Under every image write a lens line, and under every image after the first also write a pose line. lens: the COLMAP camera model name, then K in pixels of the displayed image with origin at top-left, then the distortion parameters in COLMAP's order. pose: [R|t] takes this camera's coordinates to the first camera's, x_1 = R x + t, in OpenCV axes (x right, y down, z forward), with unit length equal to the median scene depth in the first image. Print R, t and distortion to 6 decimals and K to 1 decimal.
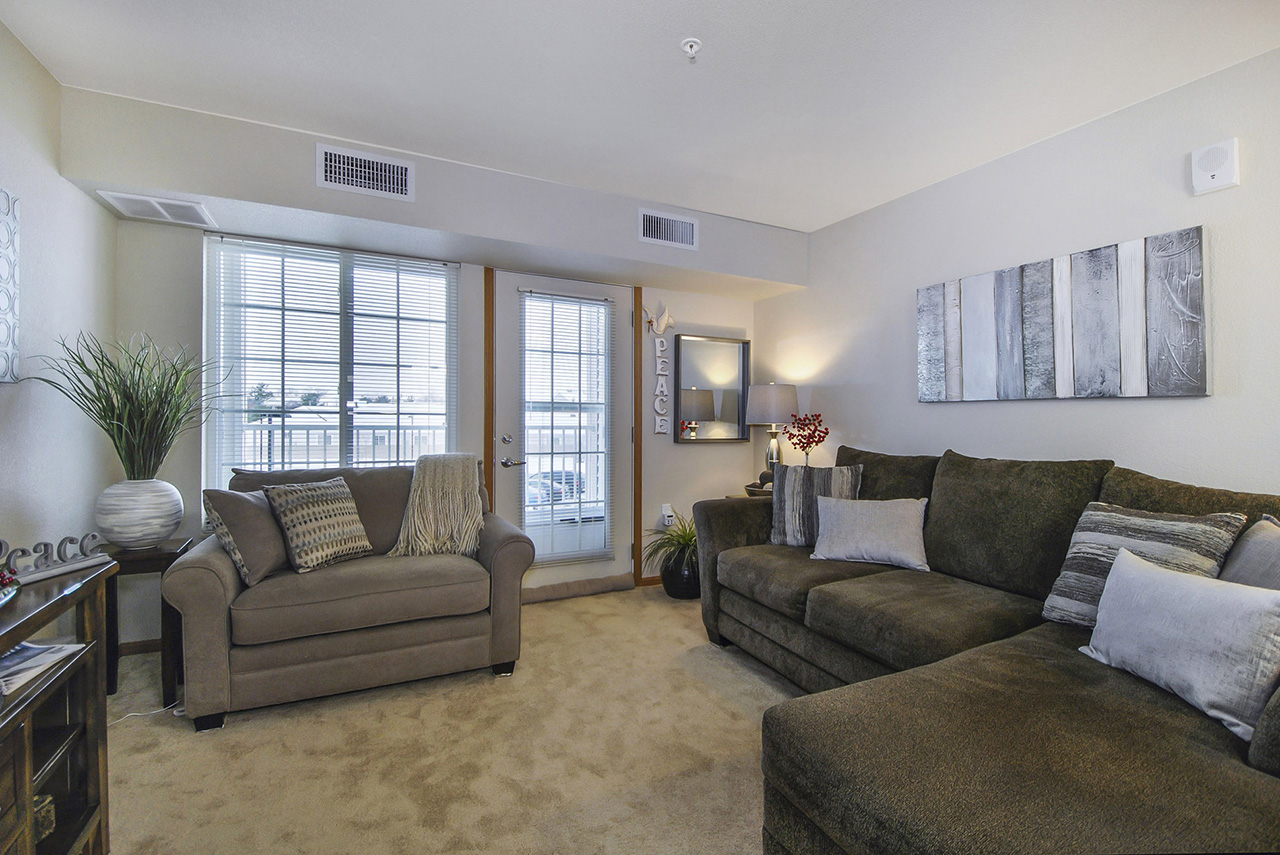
lens RADIAL K [[553.7, 0, 645.4], [0, 553.7, 420.7], [0, 0, 1]] dist [0.000367, -0.006132]
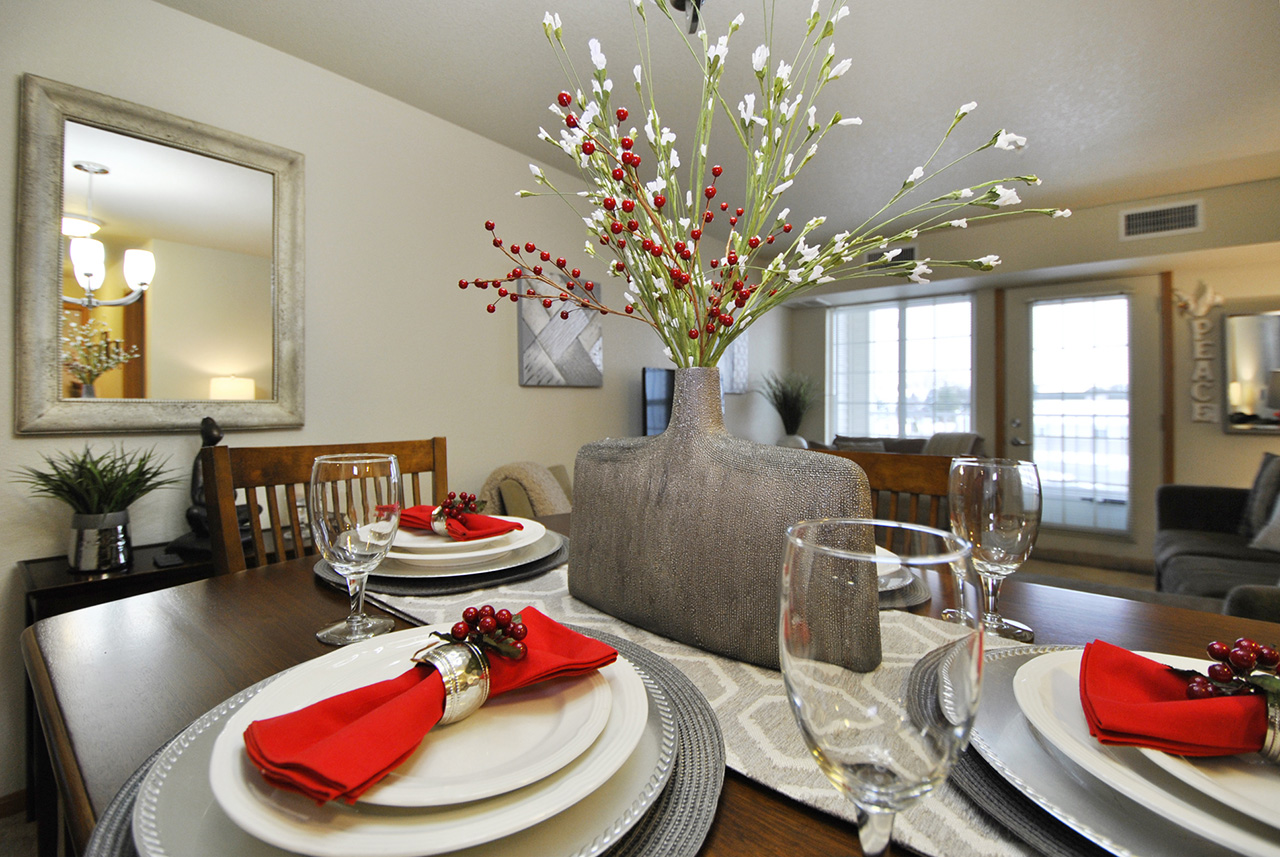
lens RADIAL K [[600.6, 0, 647.1], [0, 600.6, 419.1], [0, 0, 1]] dist [-0.005673, -0.006226]
pose [[0.393222, 0.013348, -0.919347, 0.739513], [-0.003196, 0.999908, 0.013151, 0.010526], [0.919438, -0.002233, 0.393229, -0.321399]]
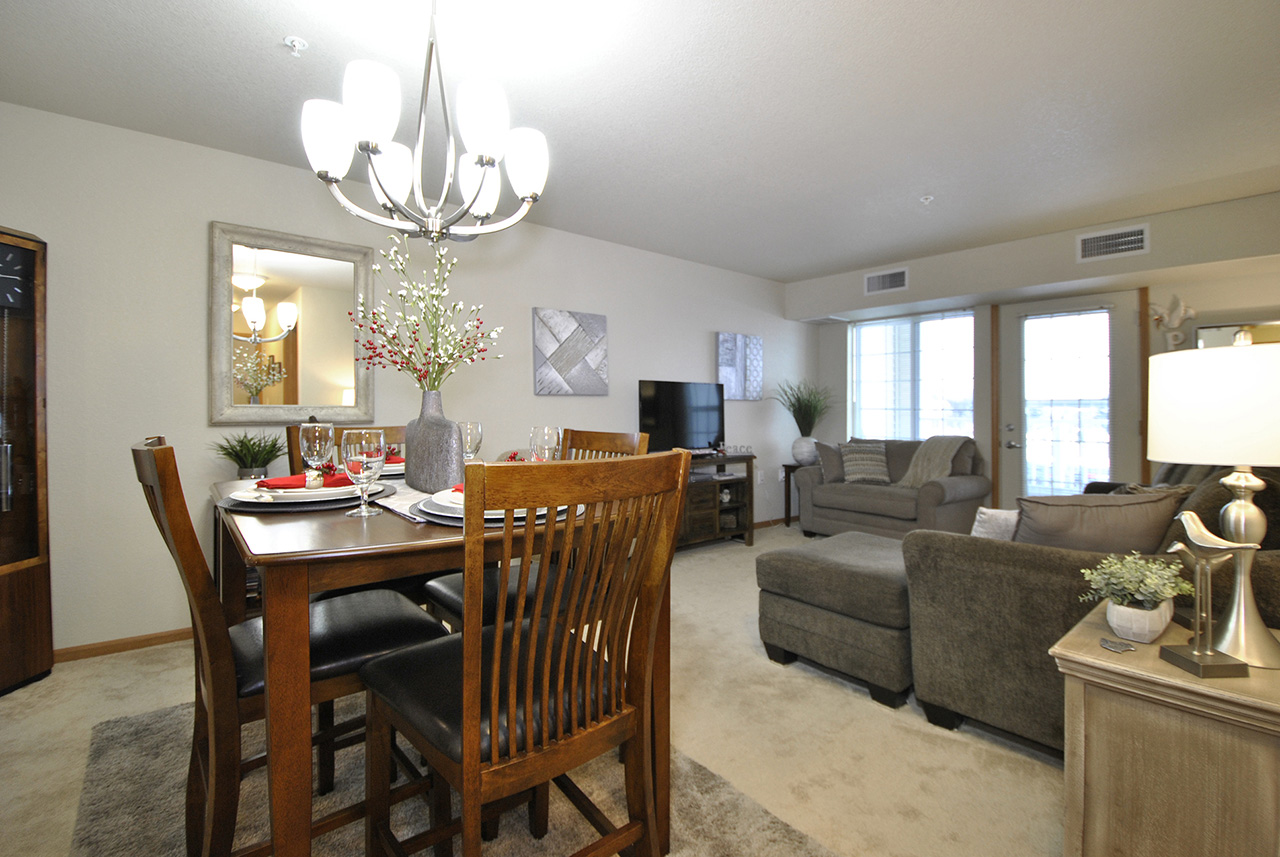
lens RADIAL K [[553.7, 0, 644.3], [0, 553.7, 430.9], [0, 0, 1]] dist [0.000367, -0.006132]
pose [[0.243994, 0.030435, -0.969299, 0.965550], [-0.008353, 0.999536, 0.029282, 0.011391], [0.969741, 0.000951, 0.244135, -0.216714]]
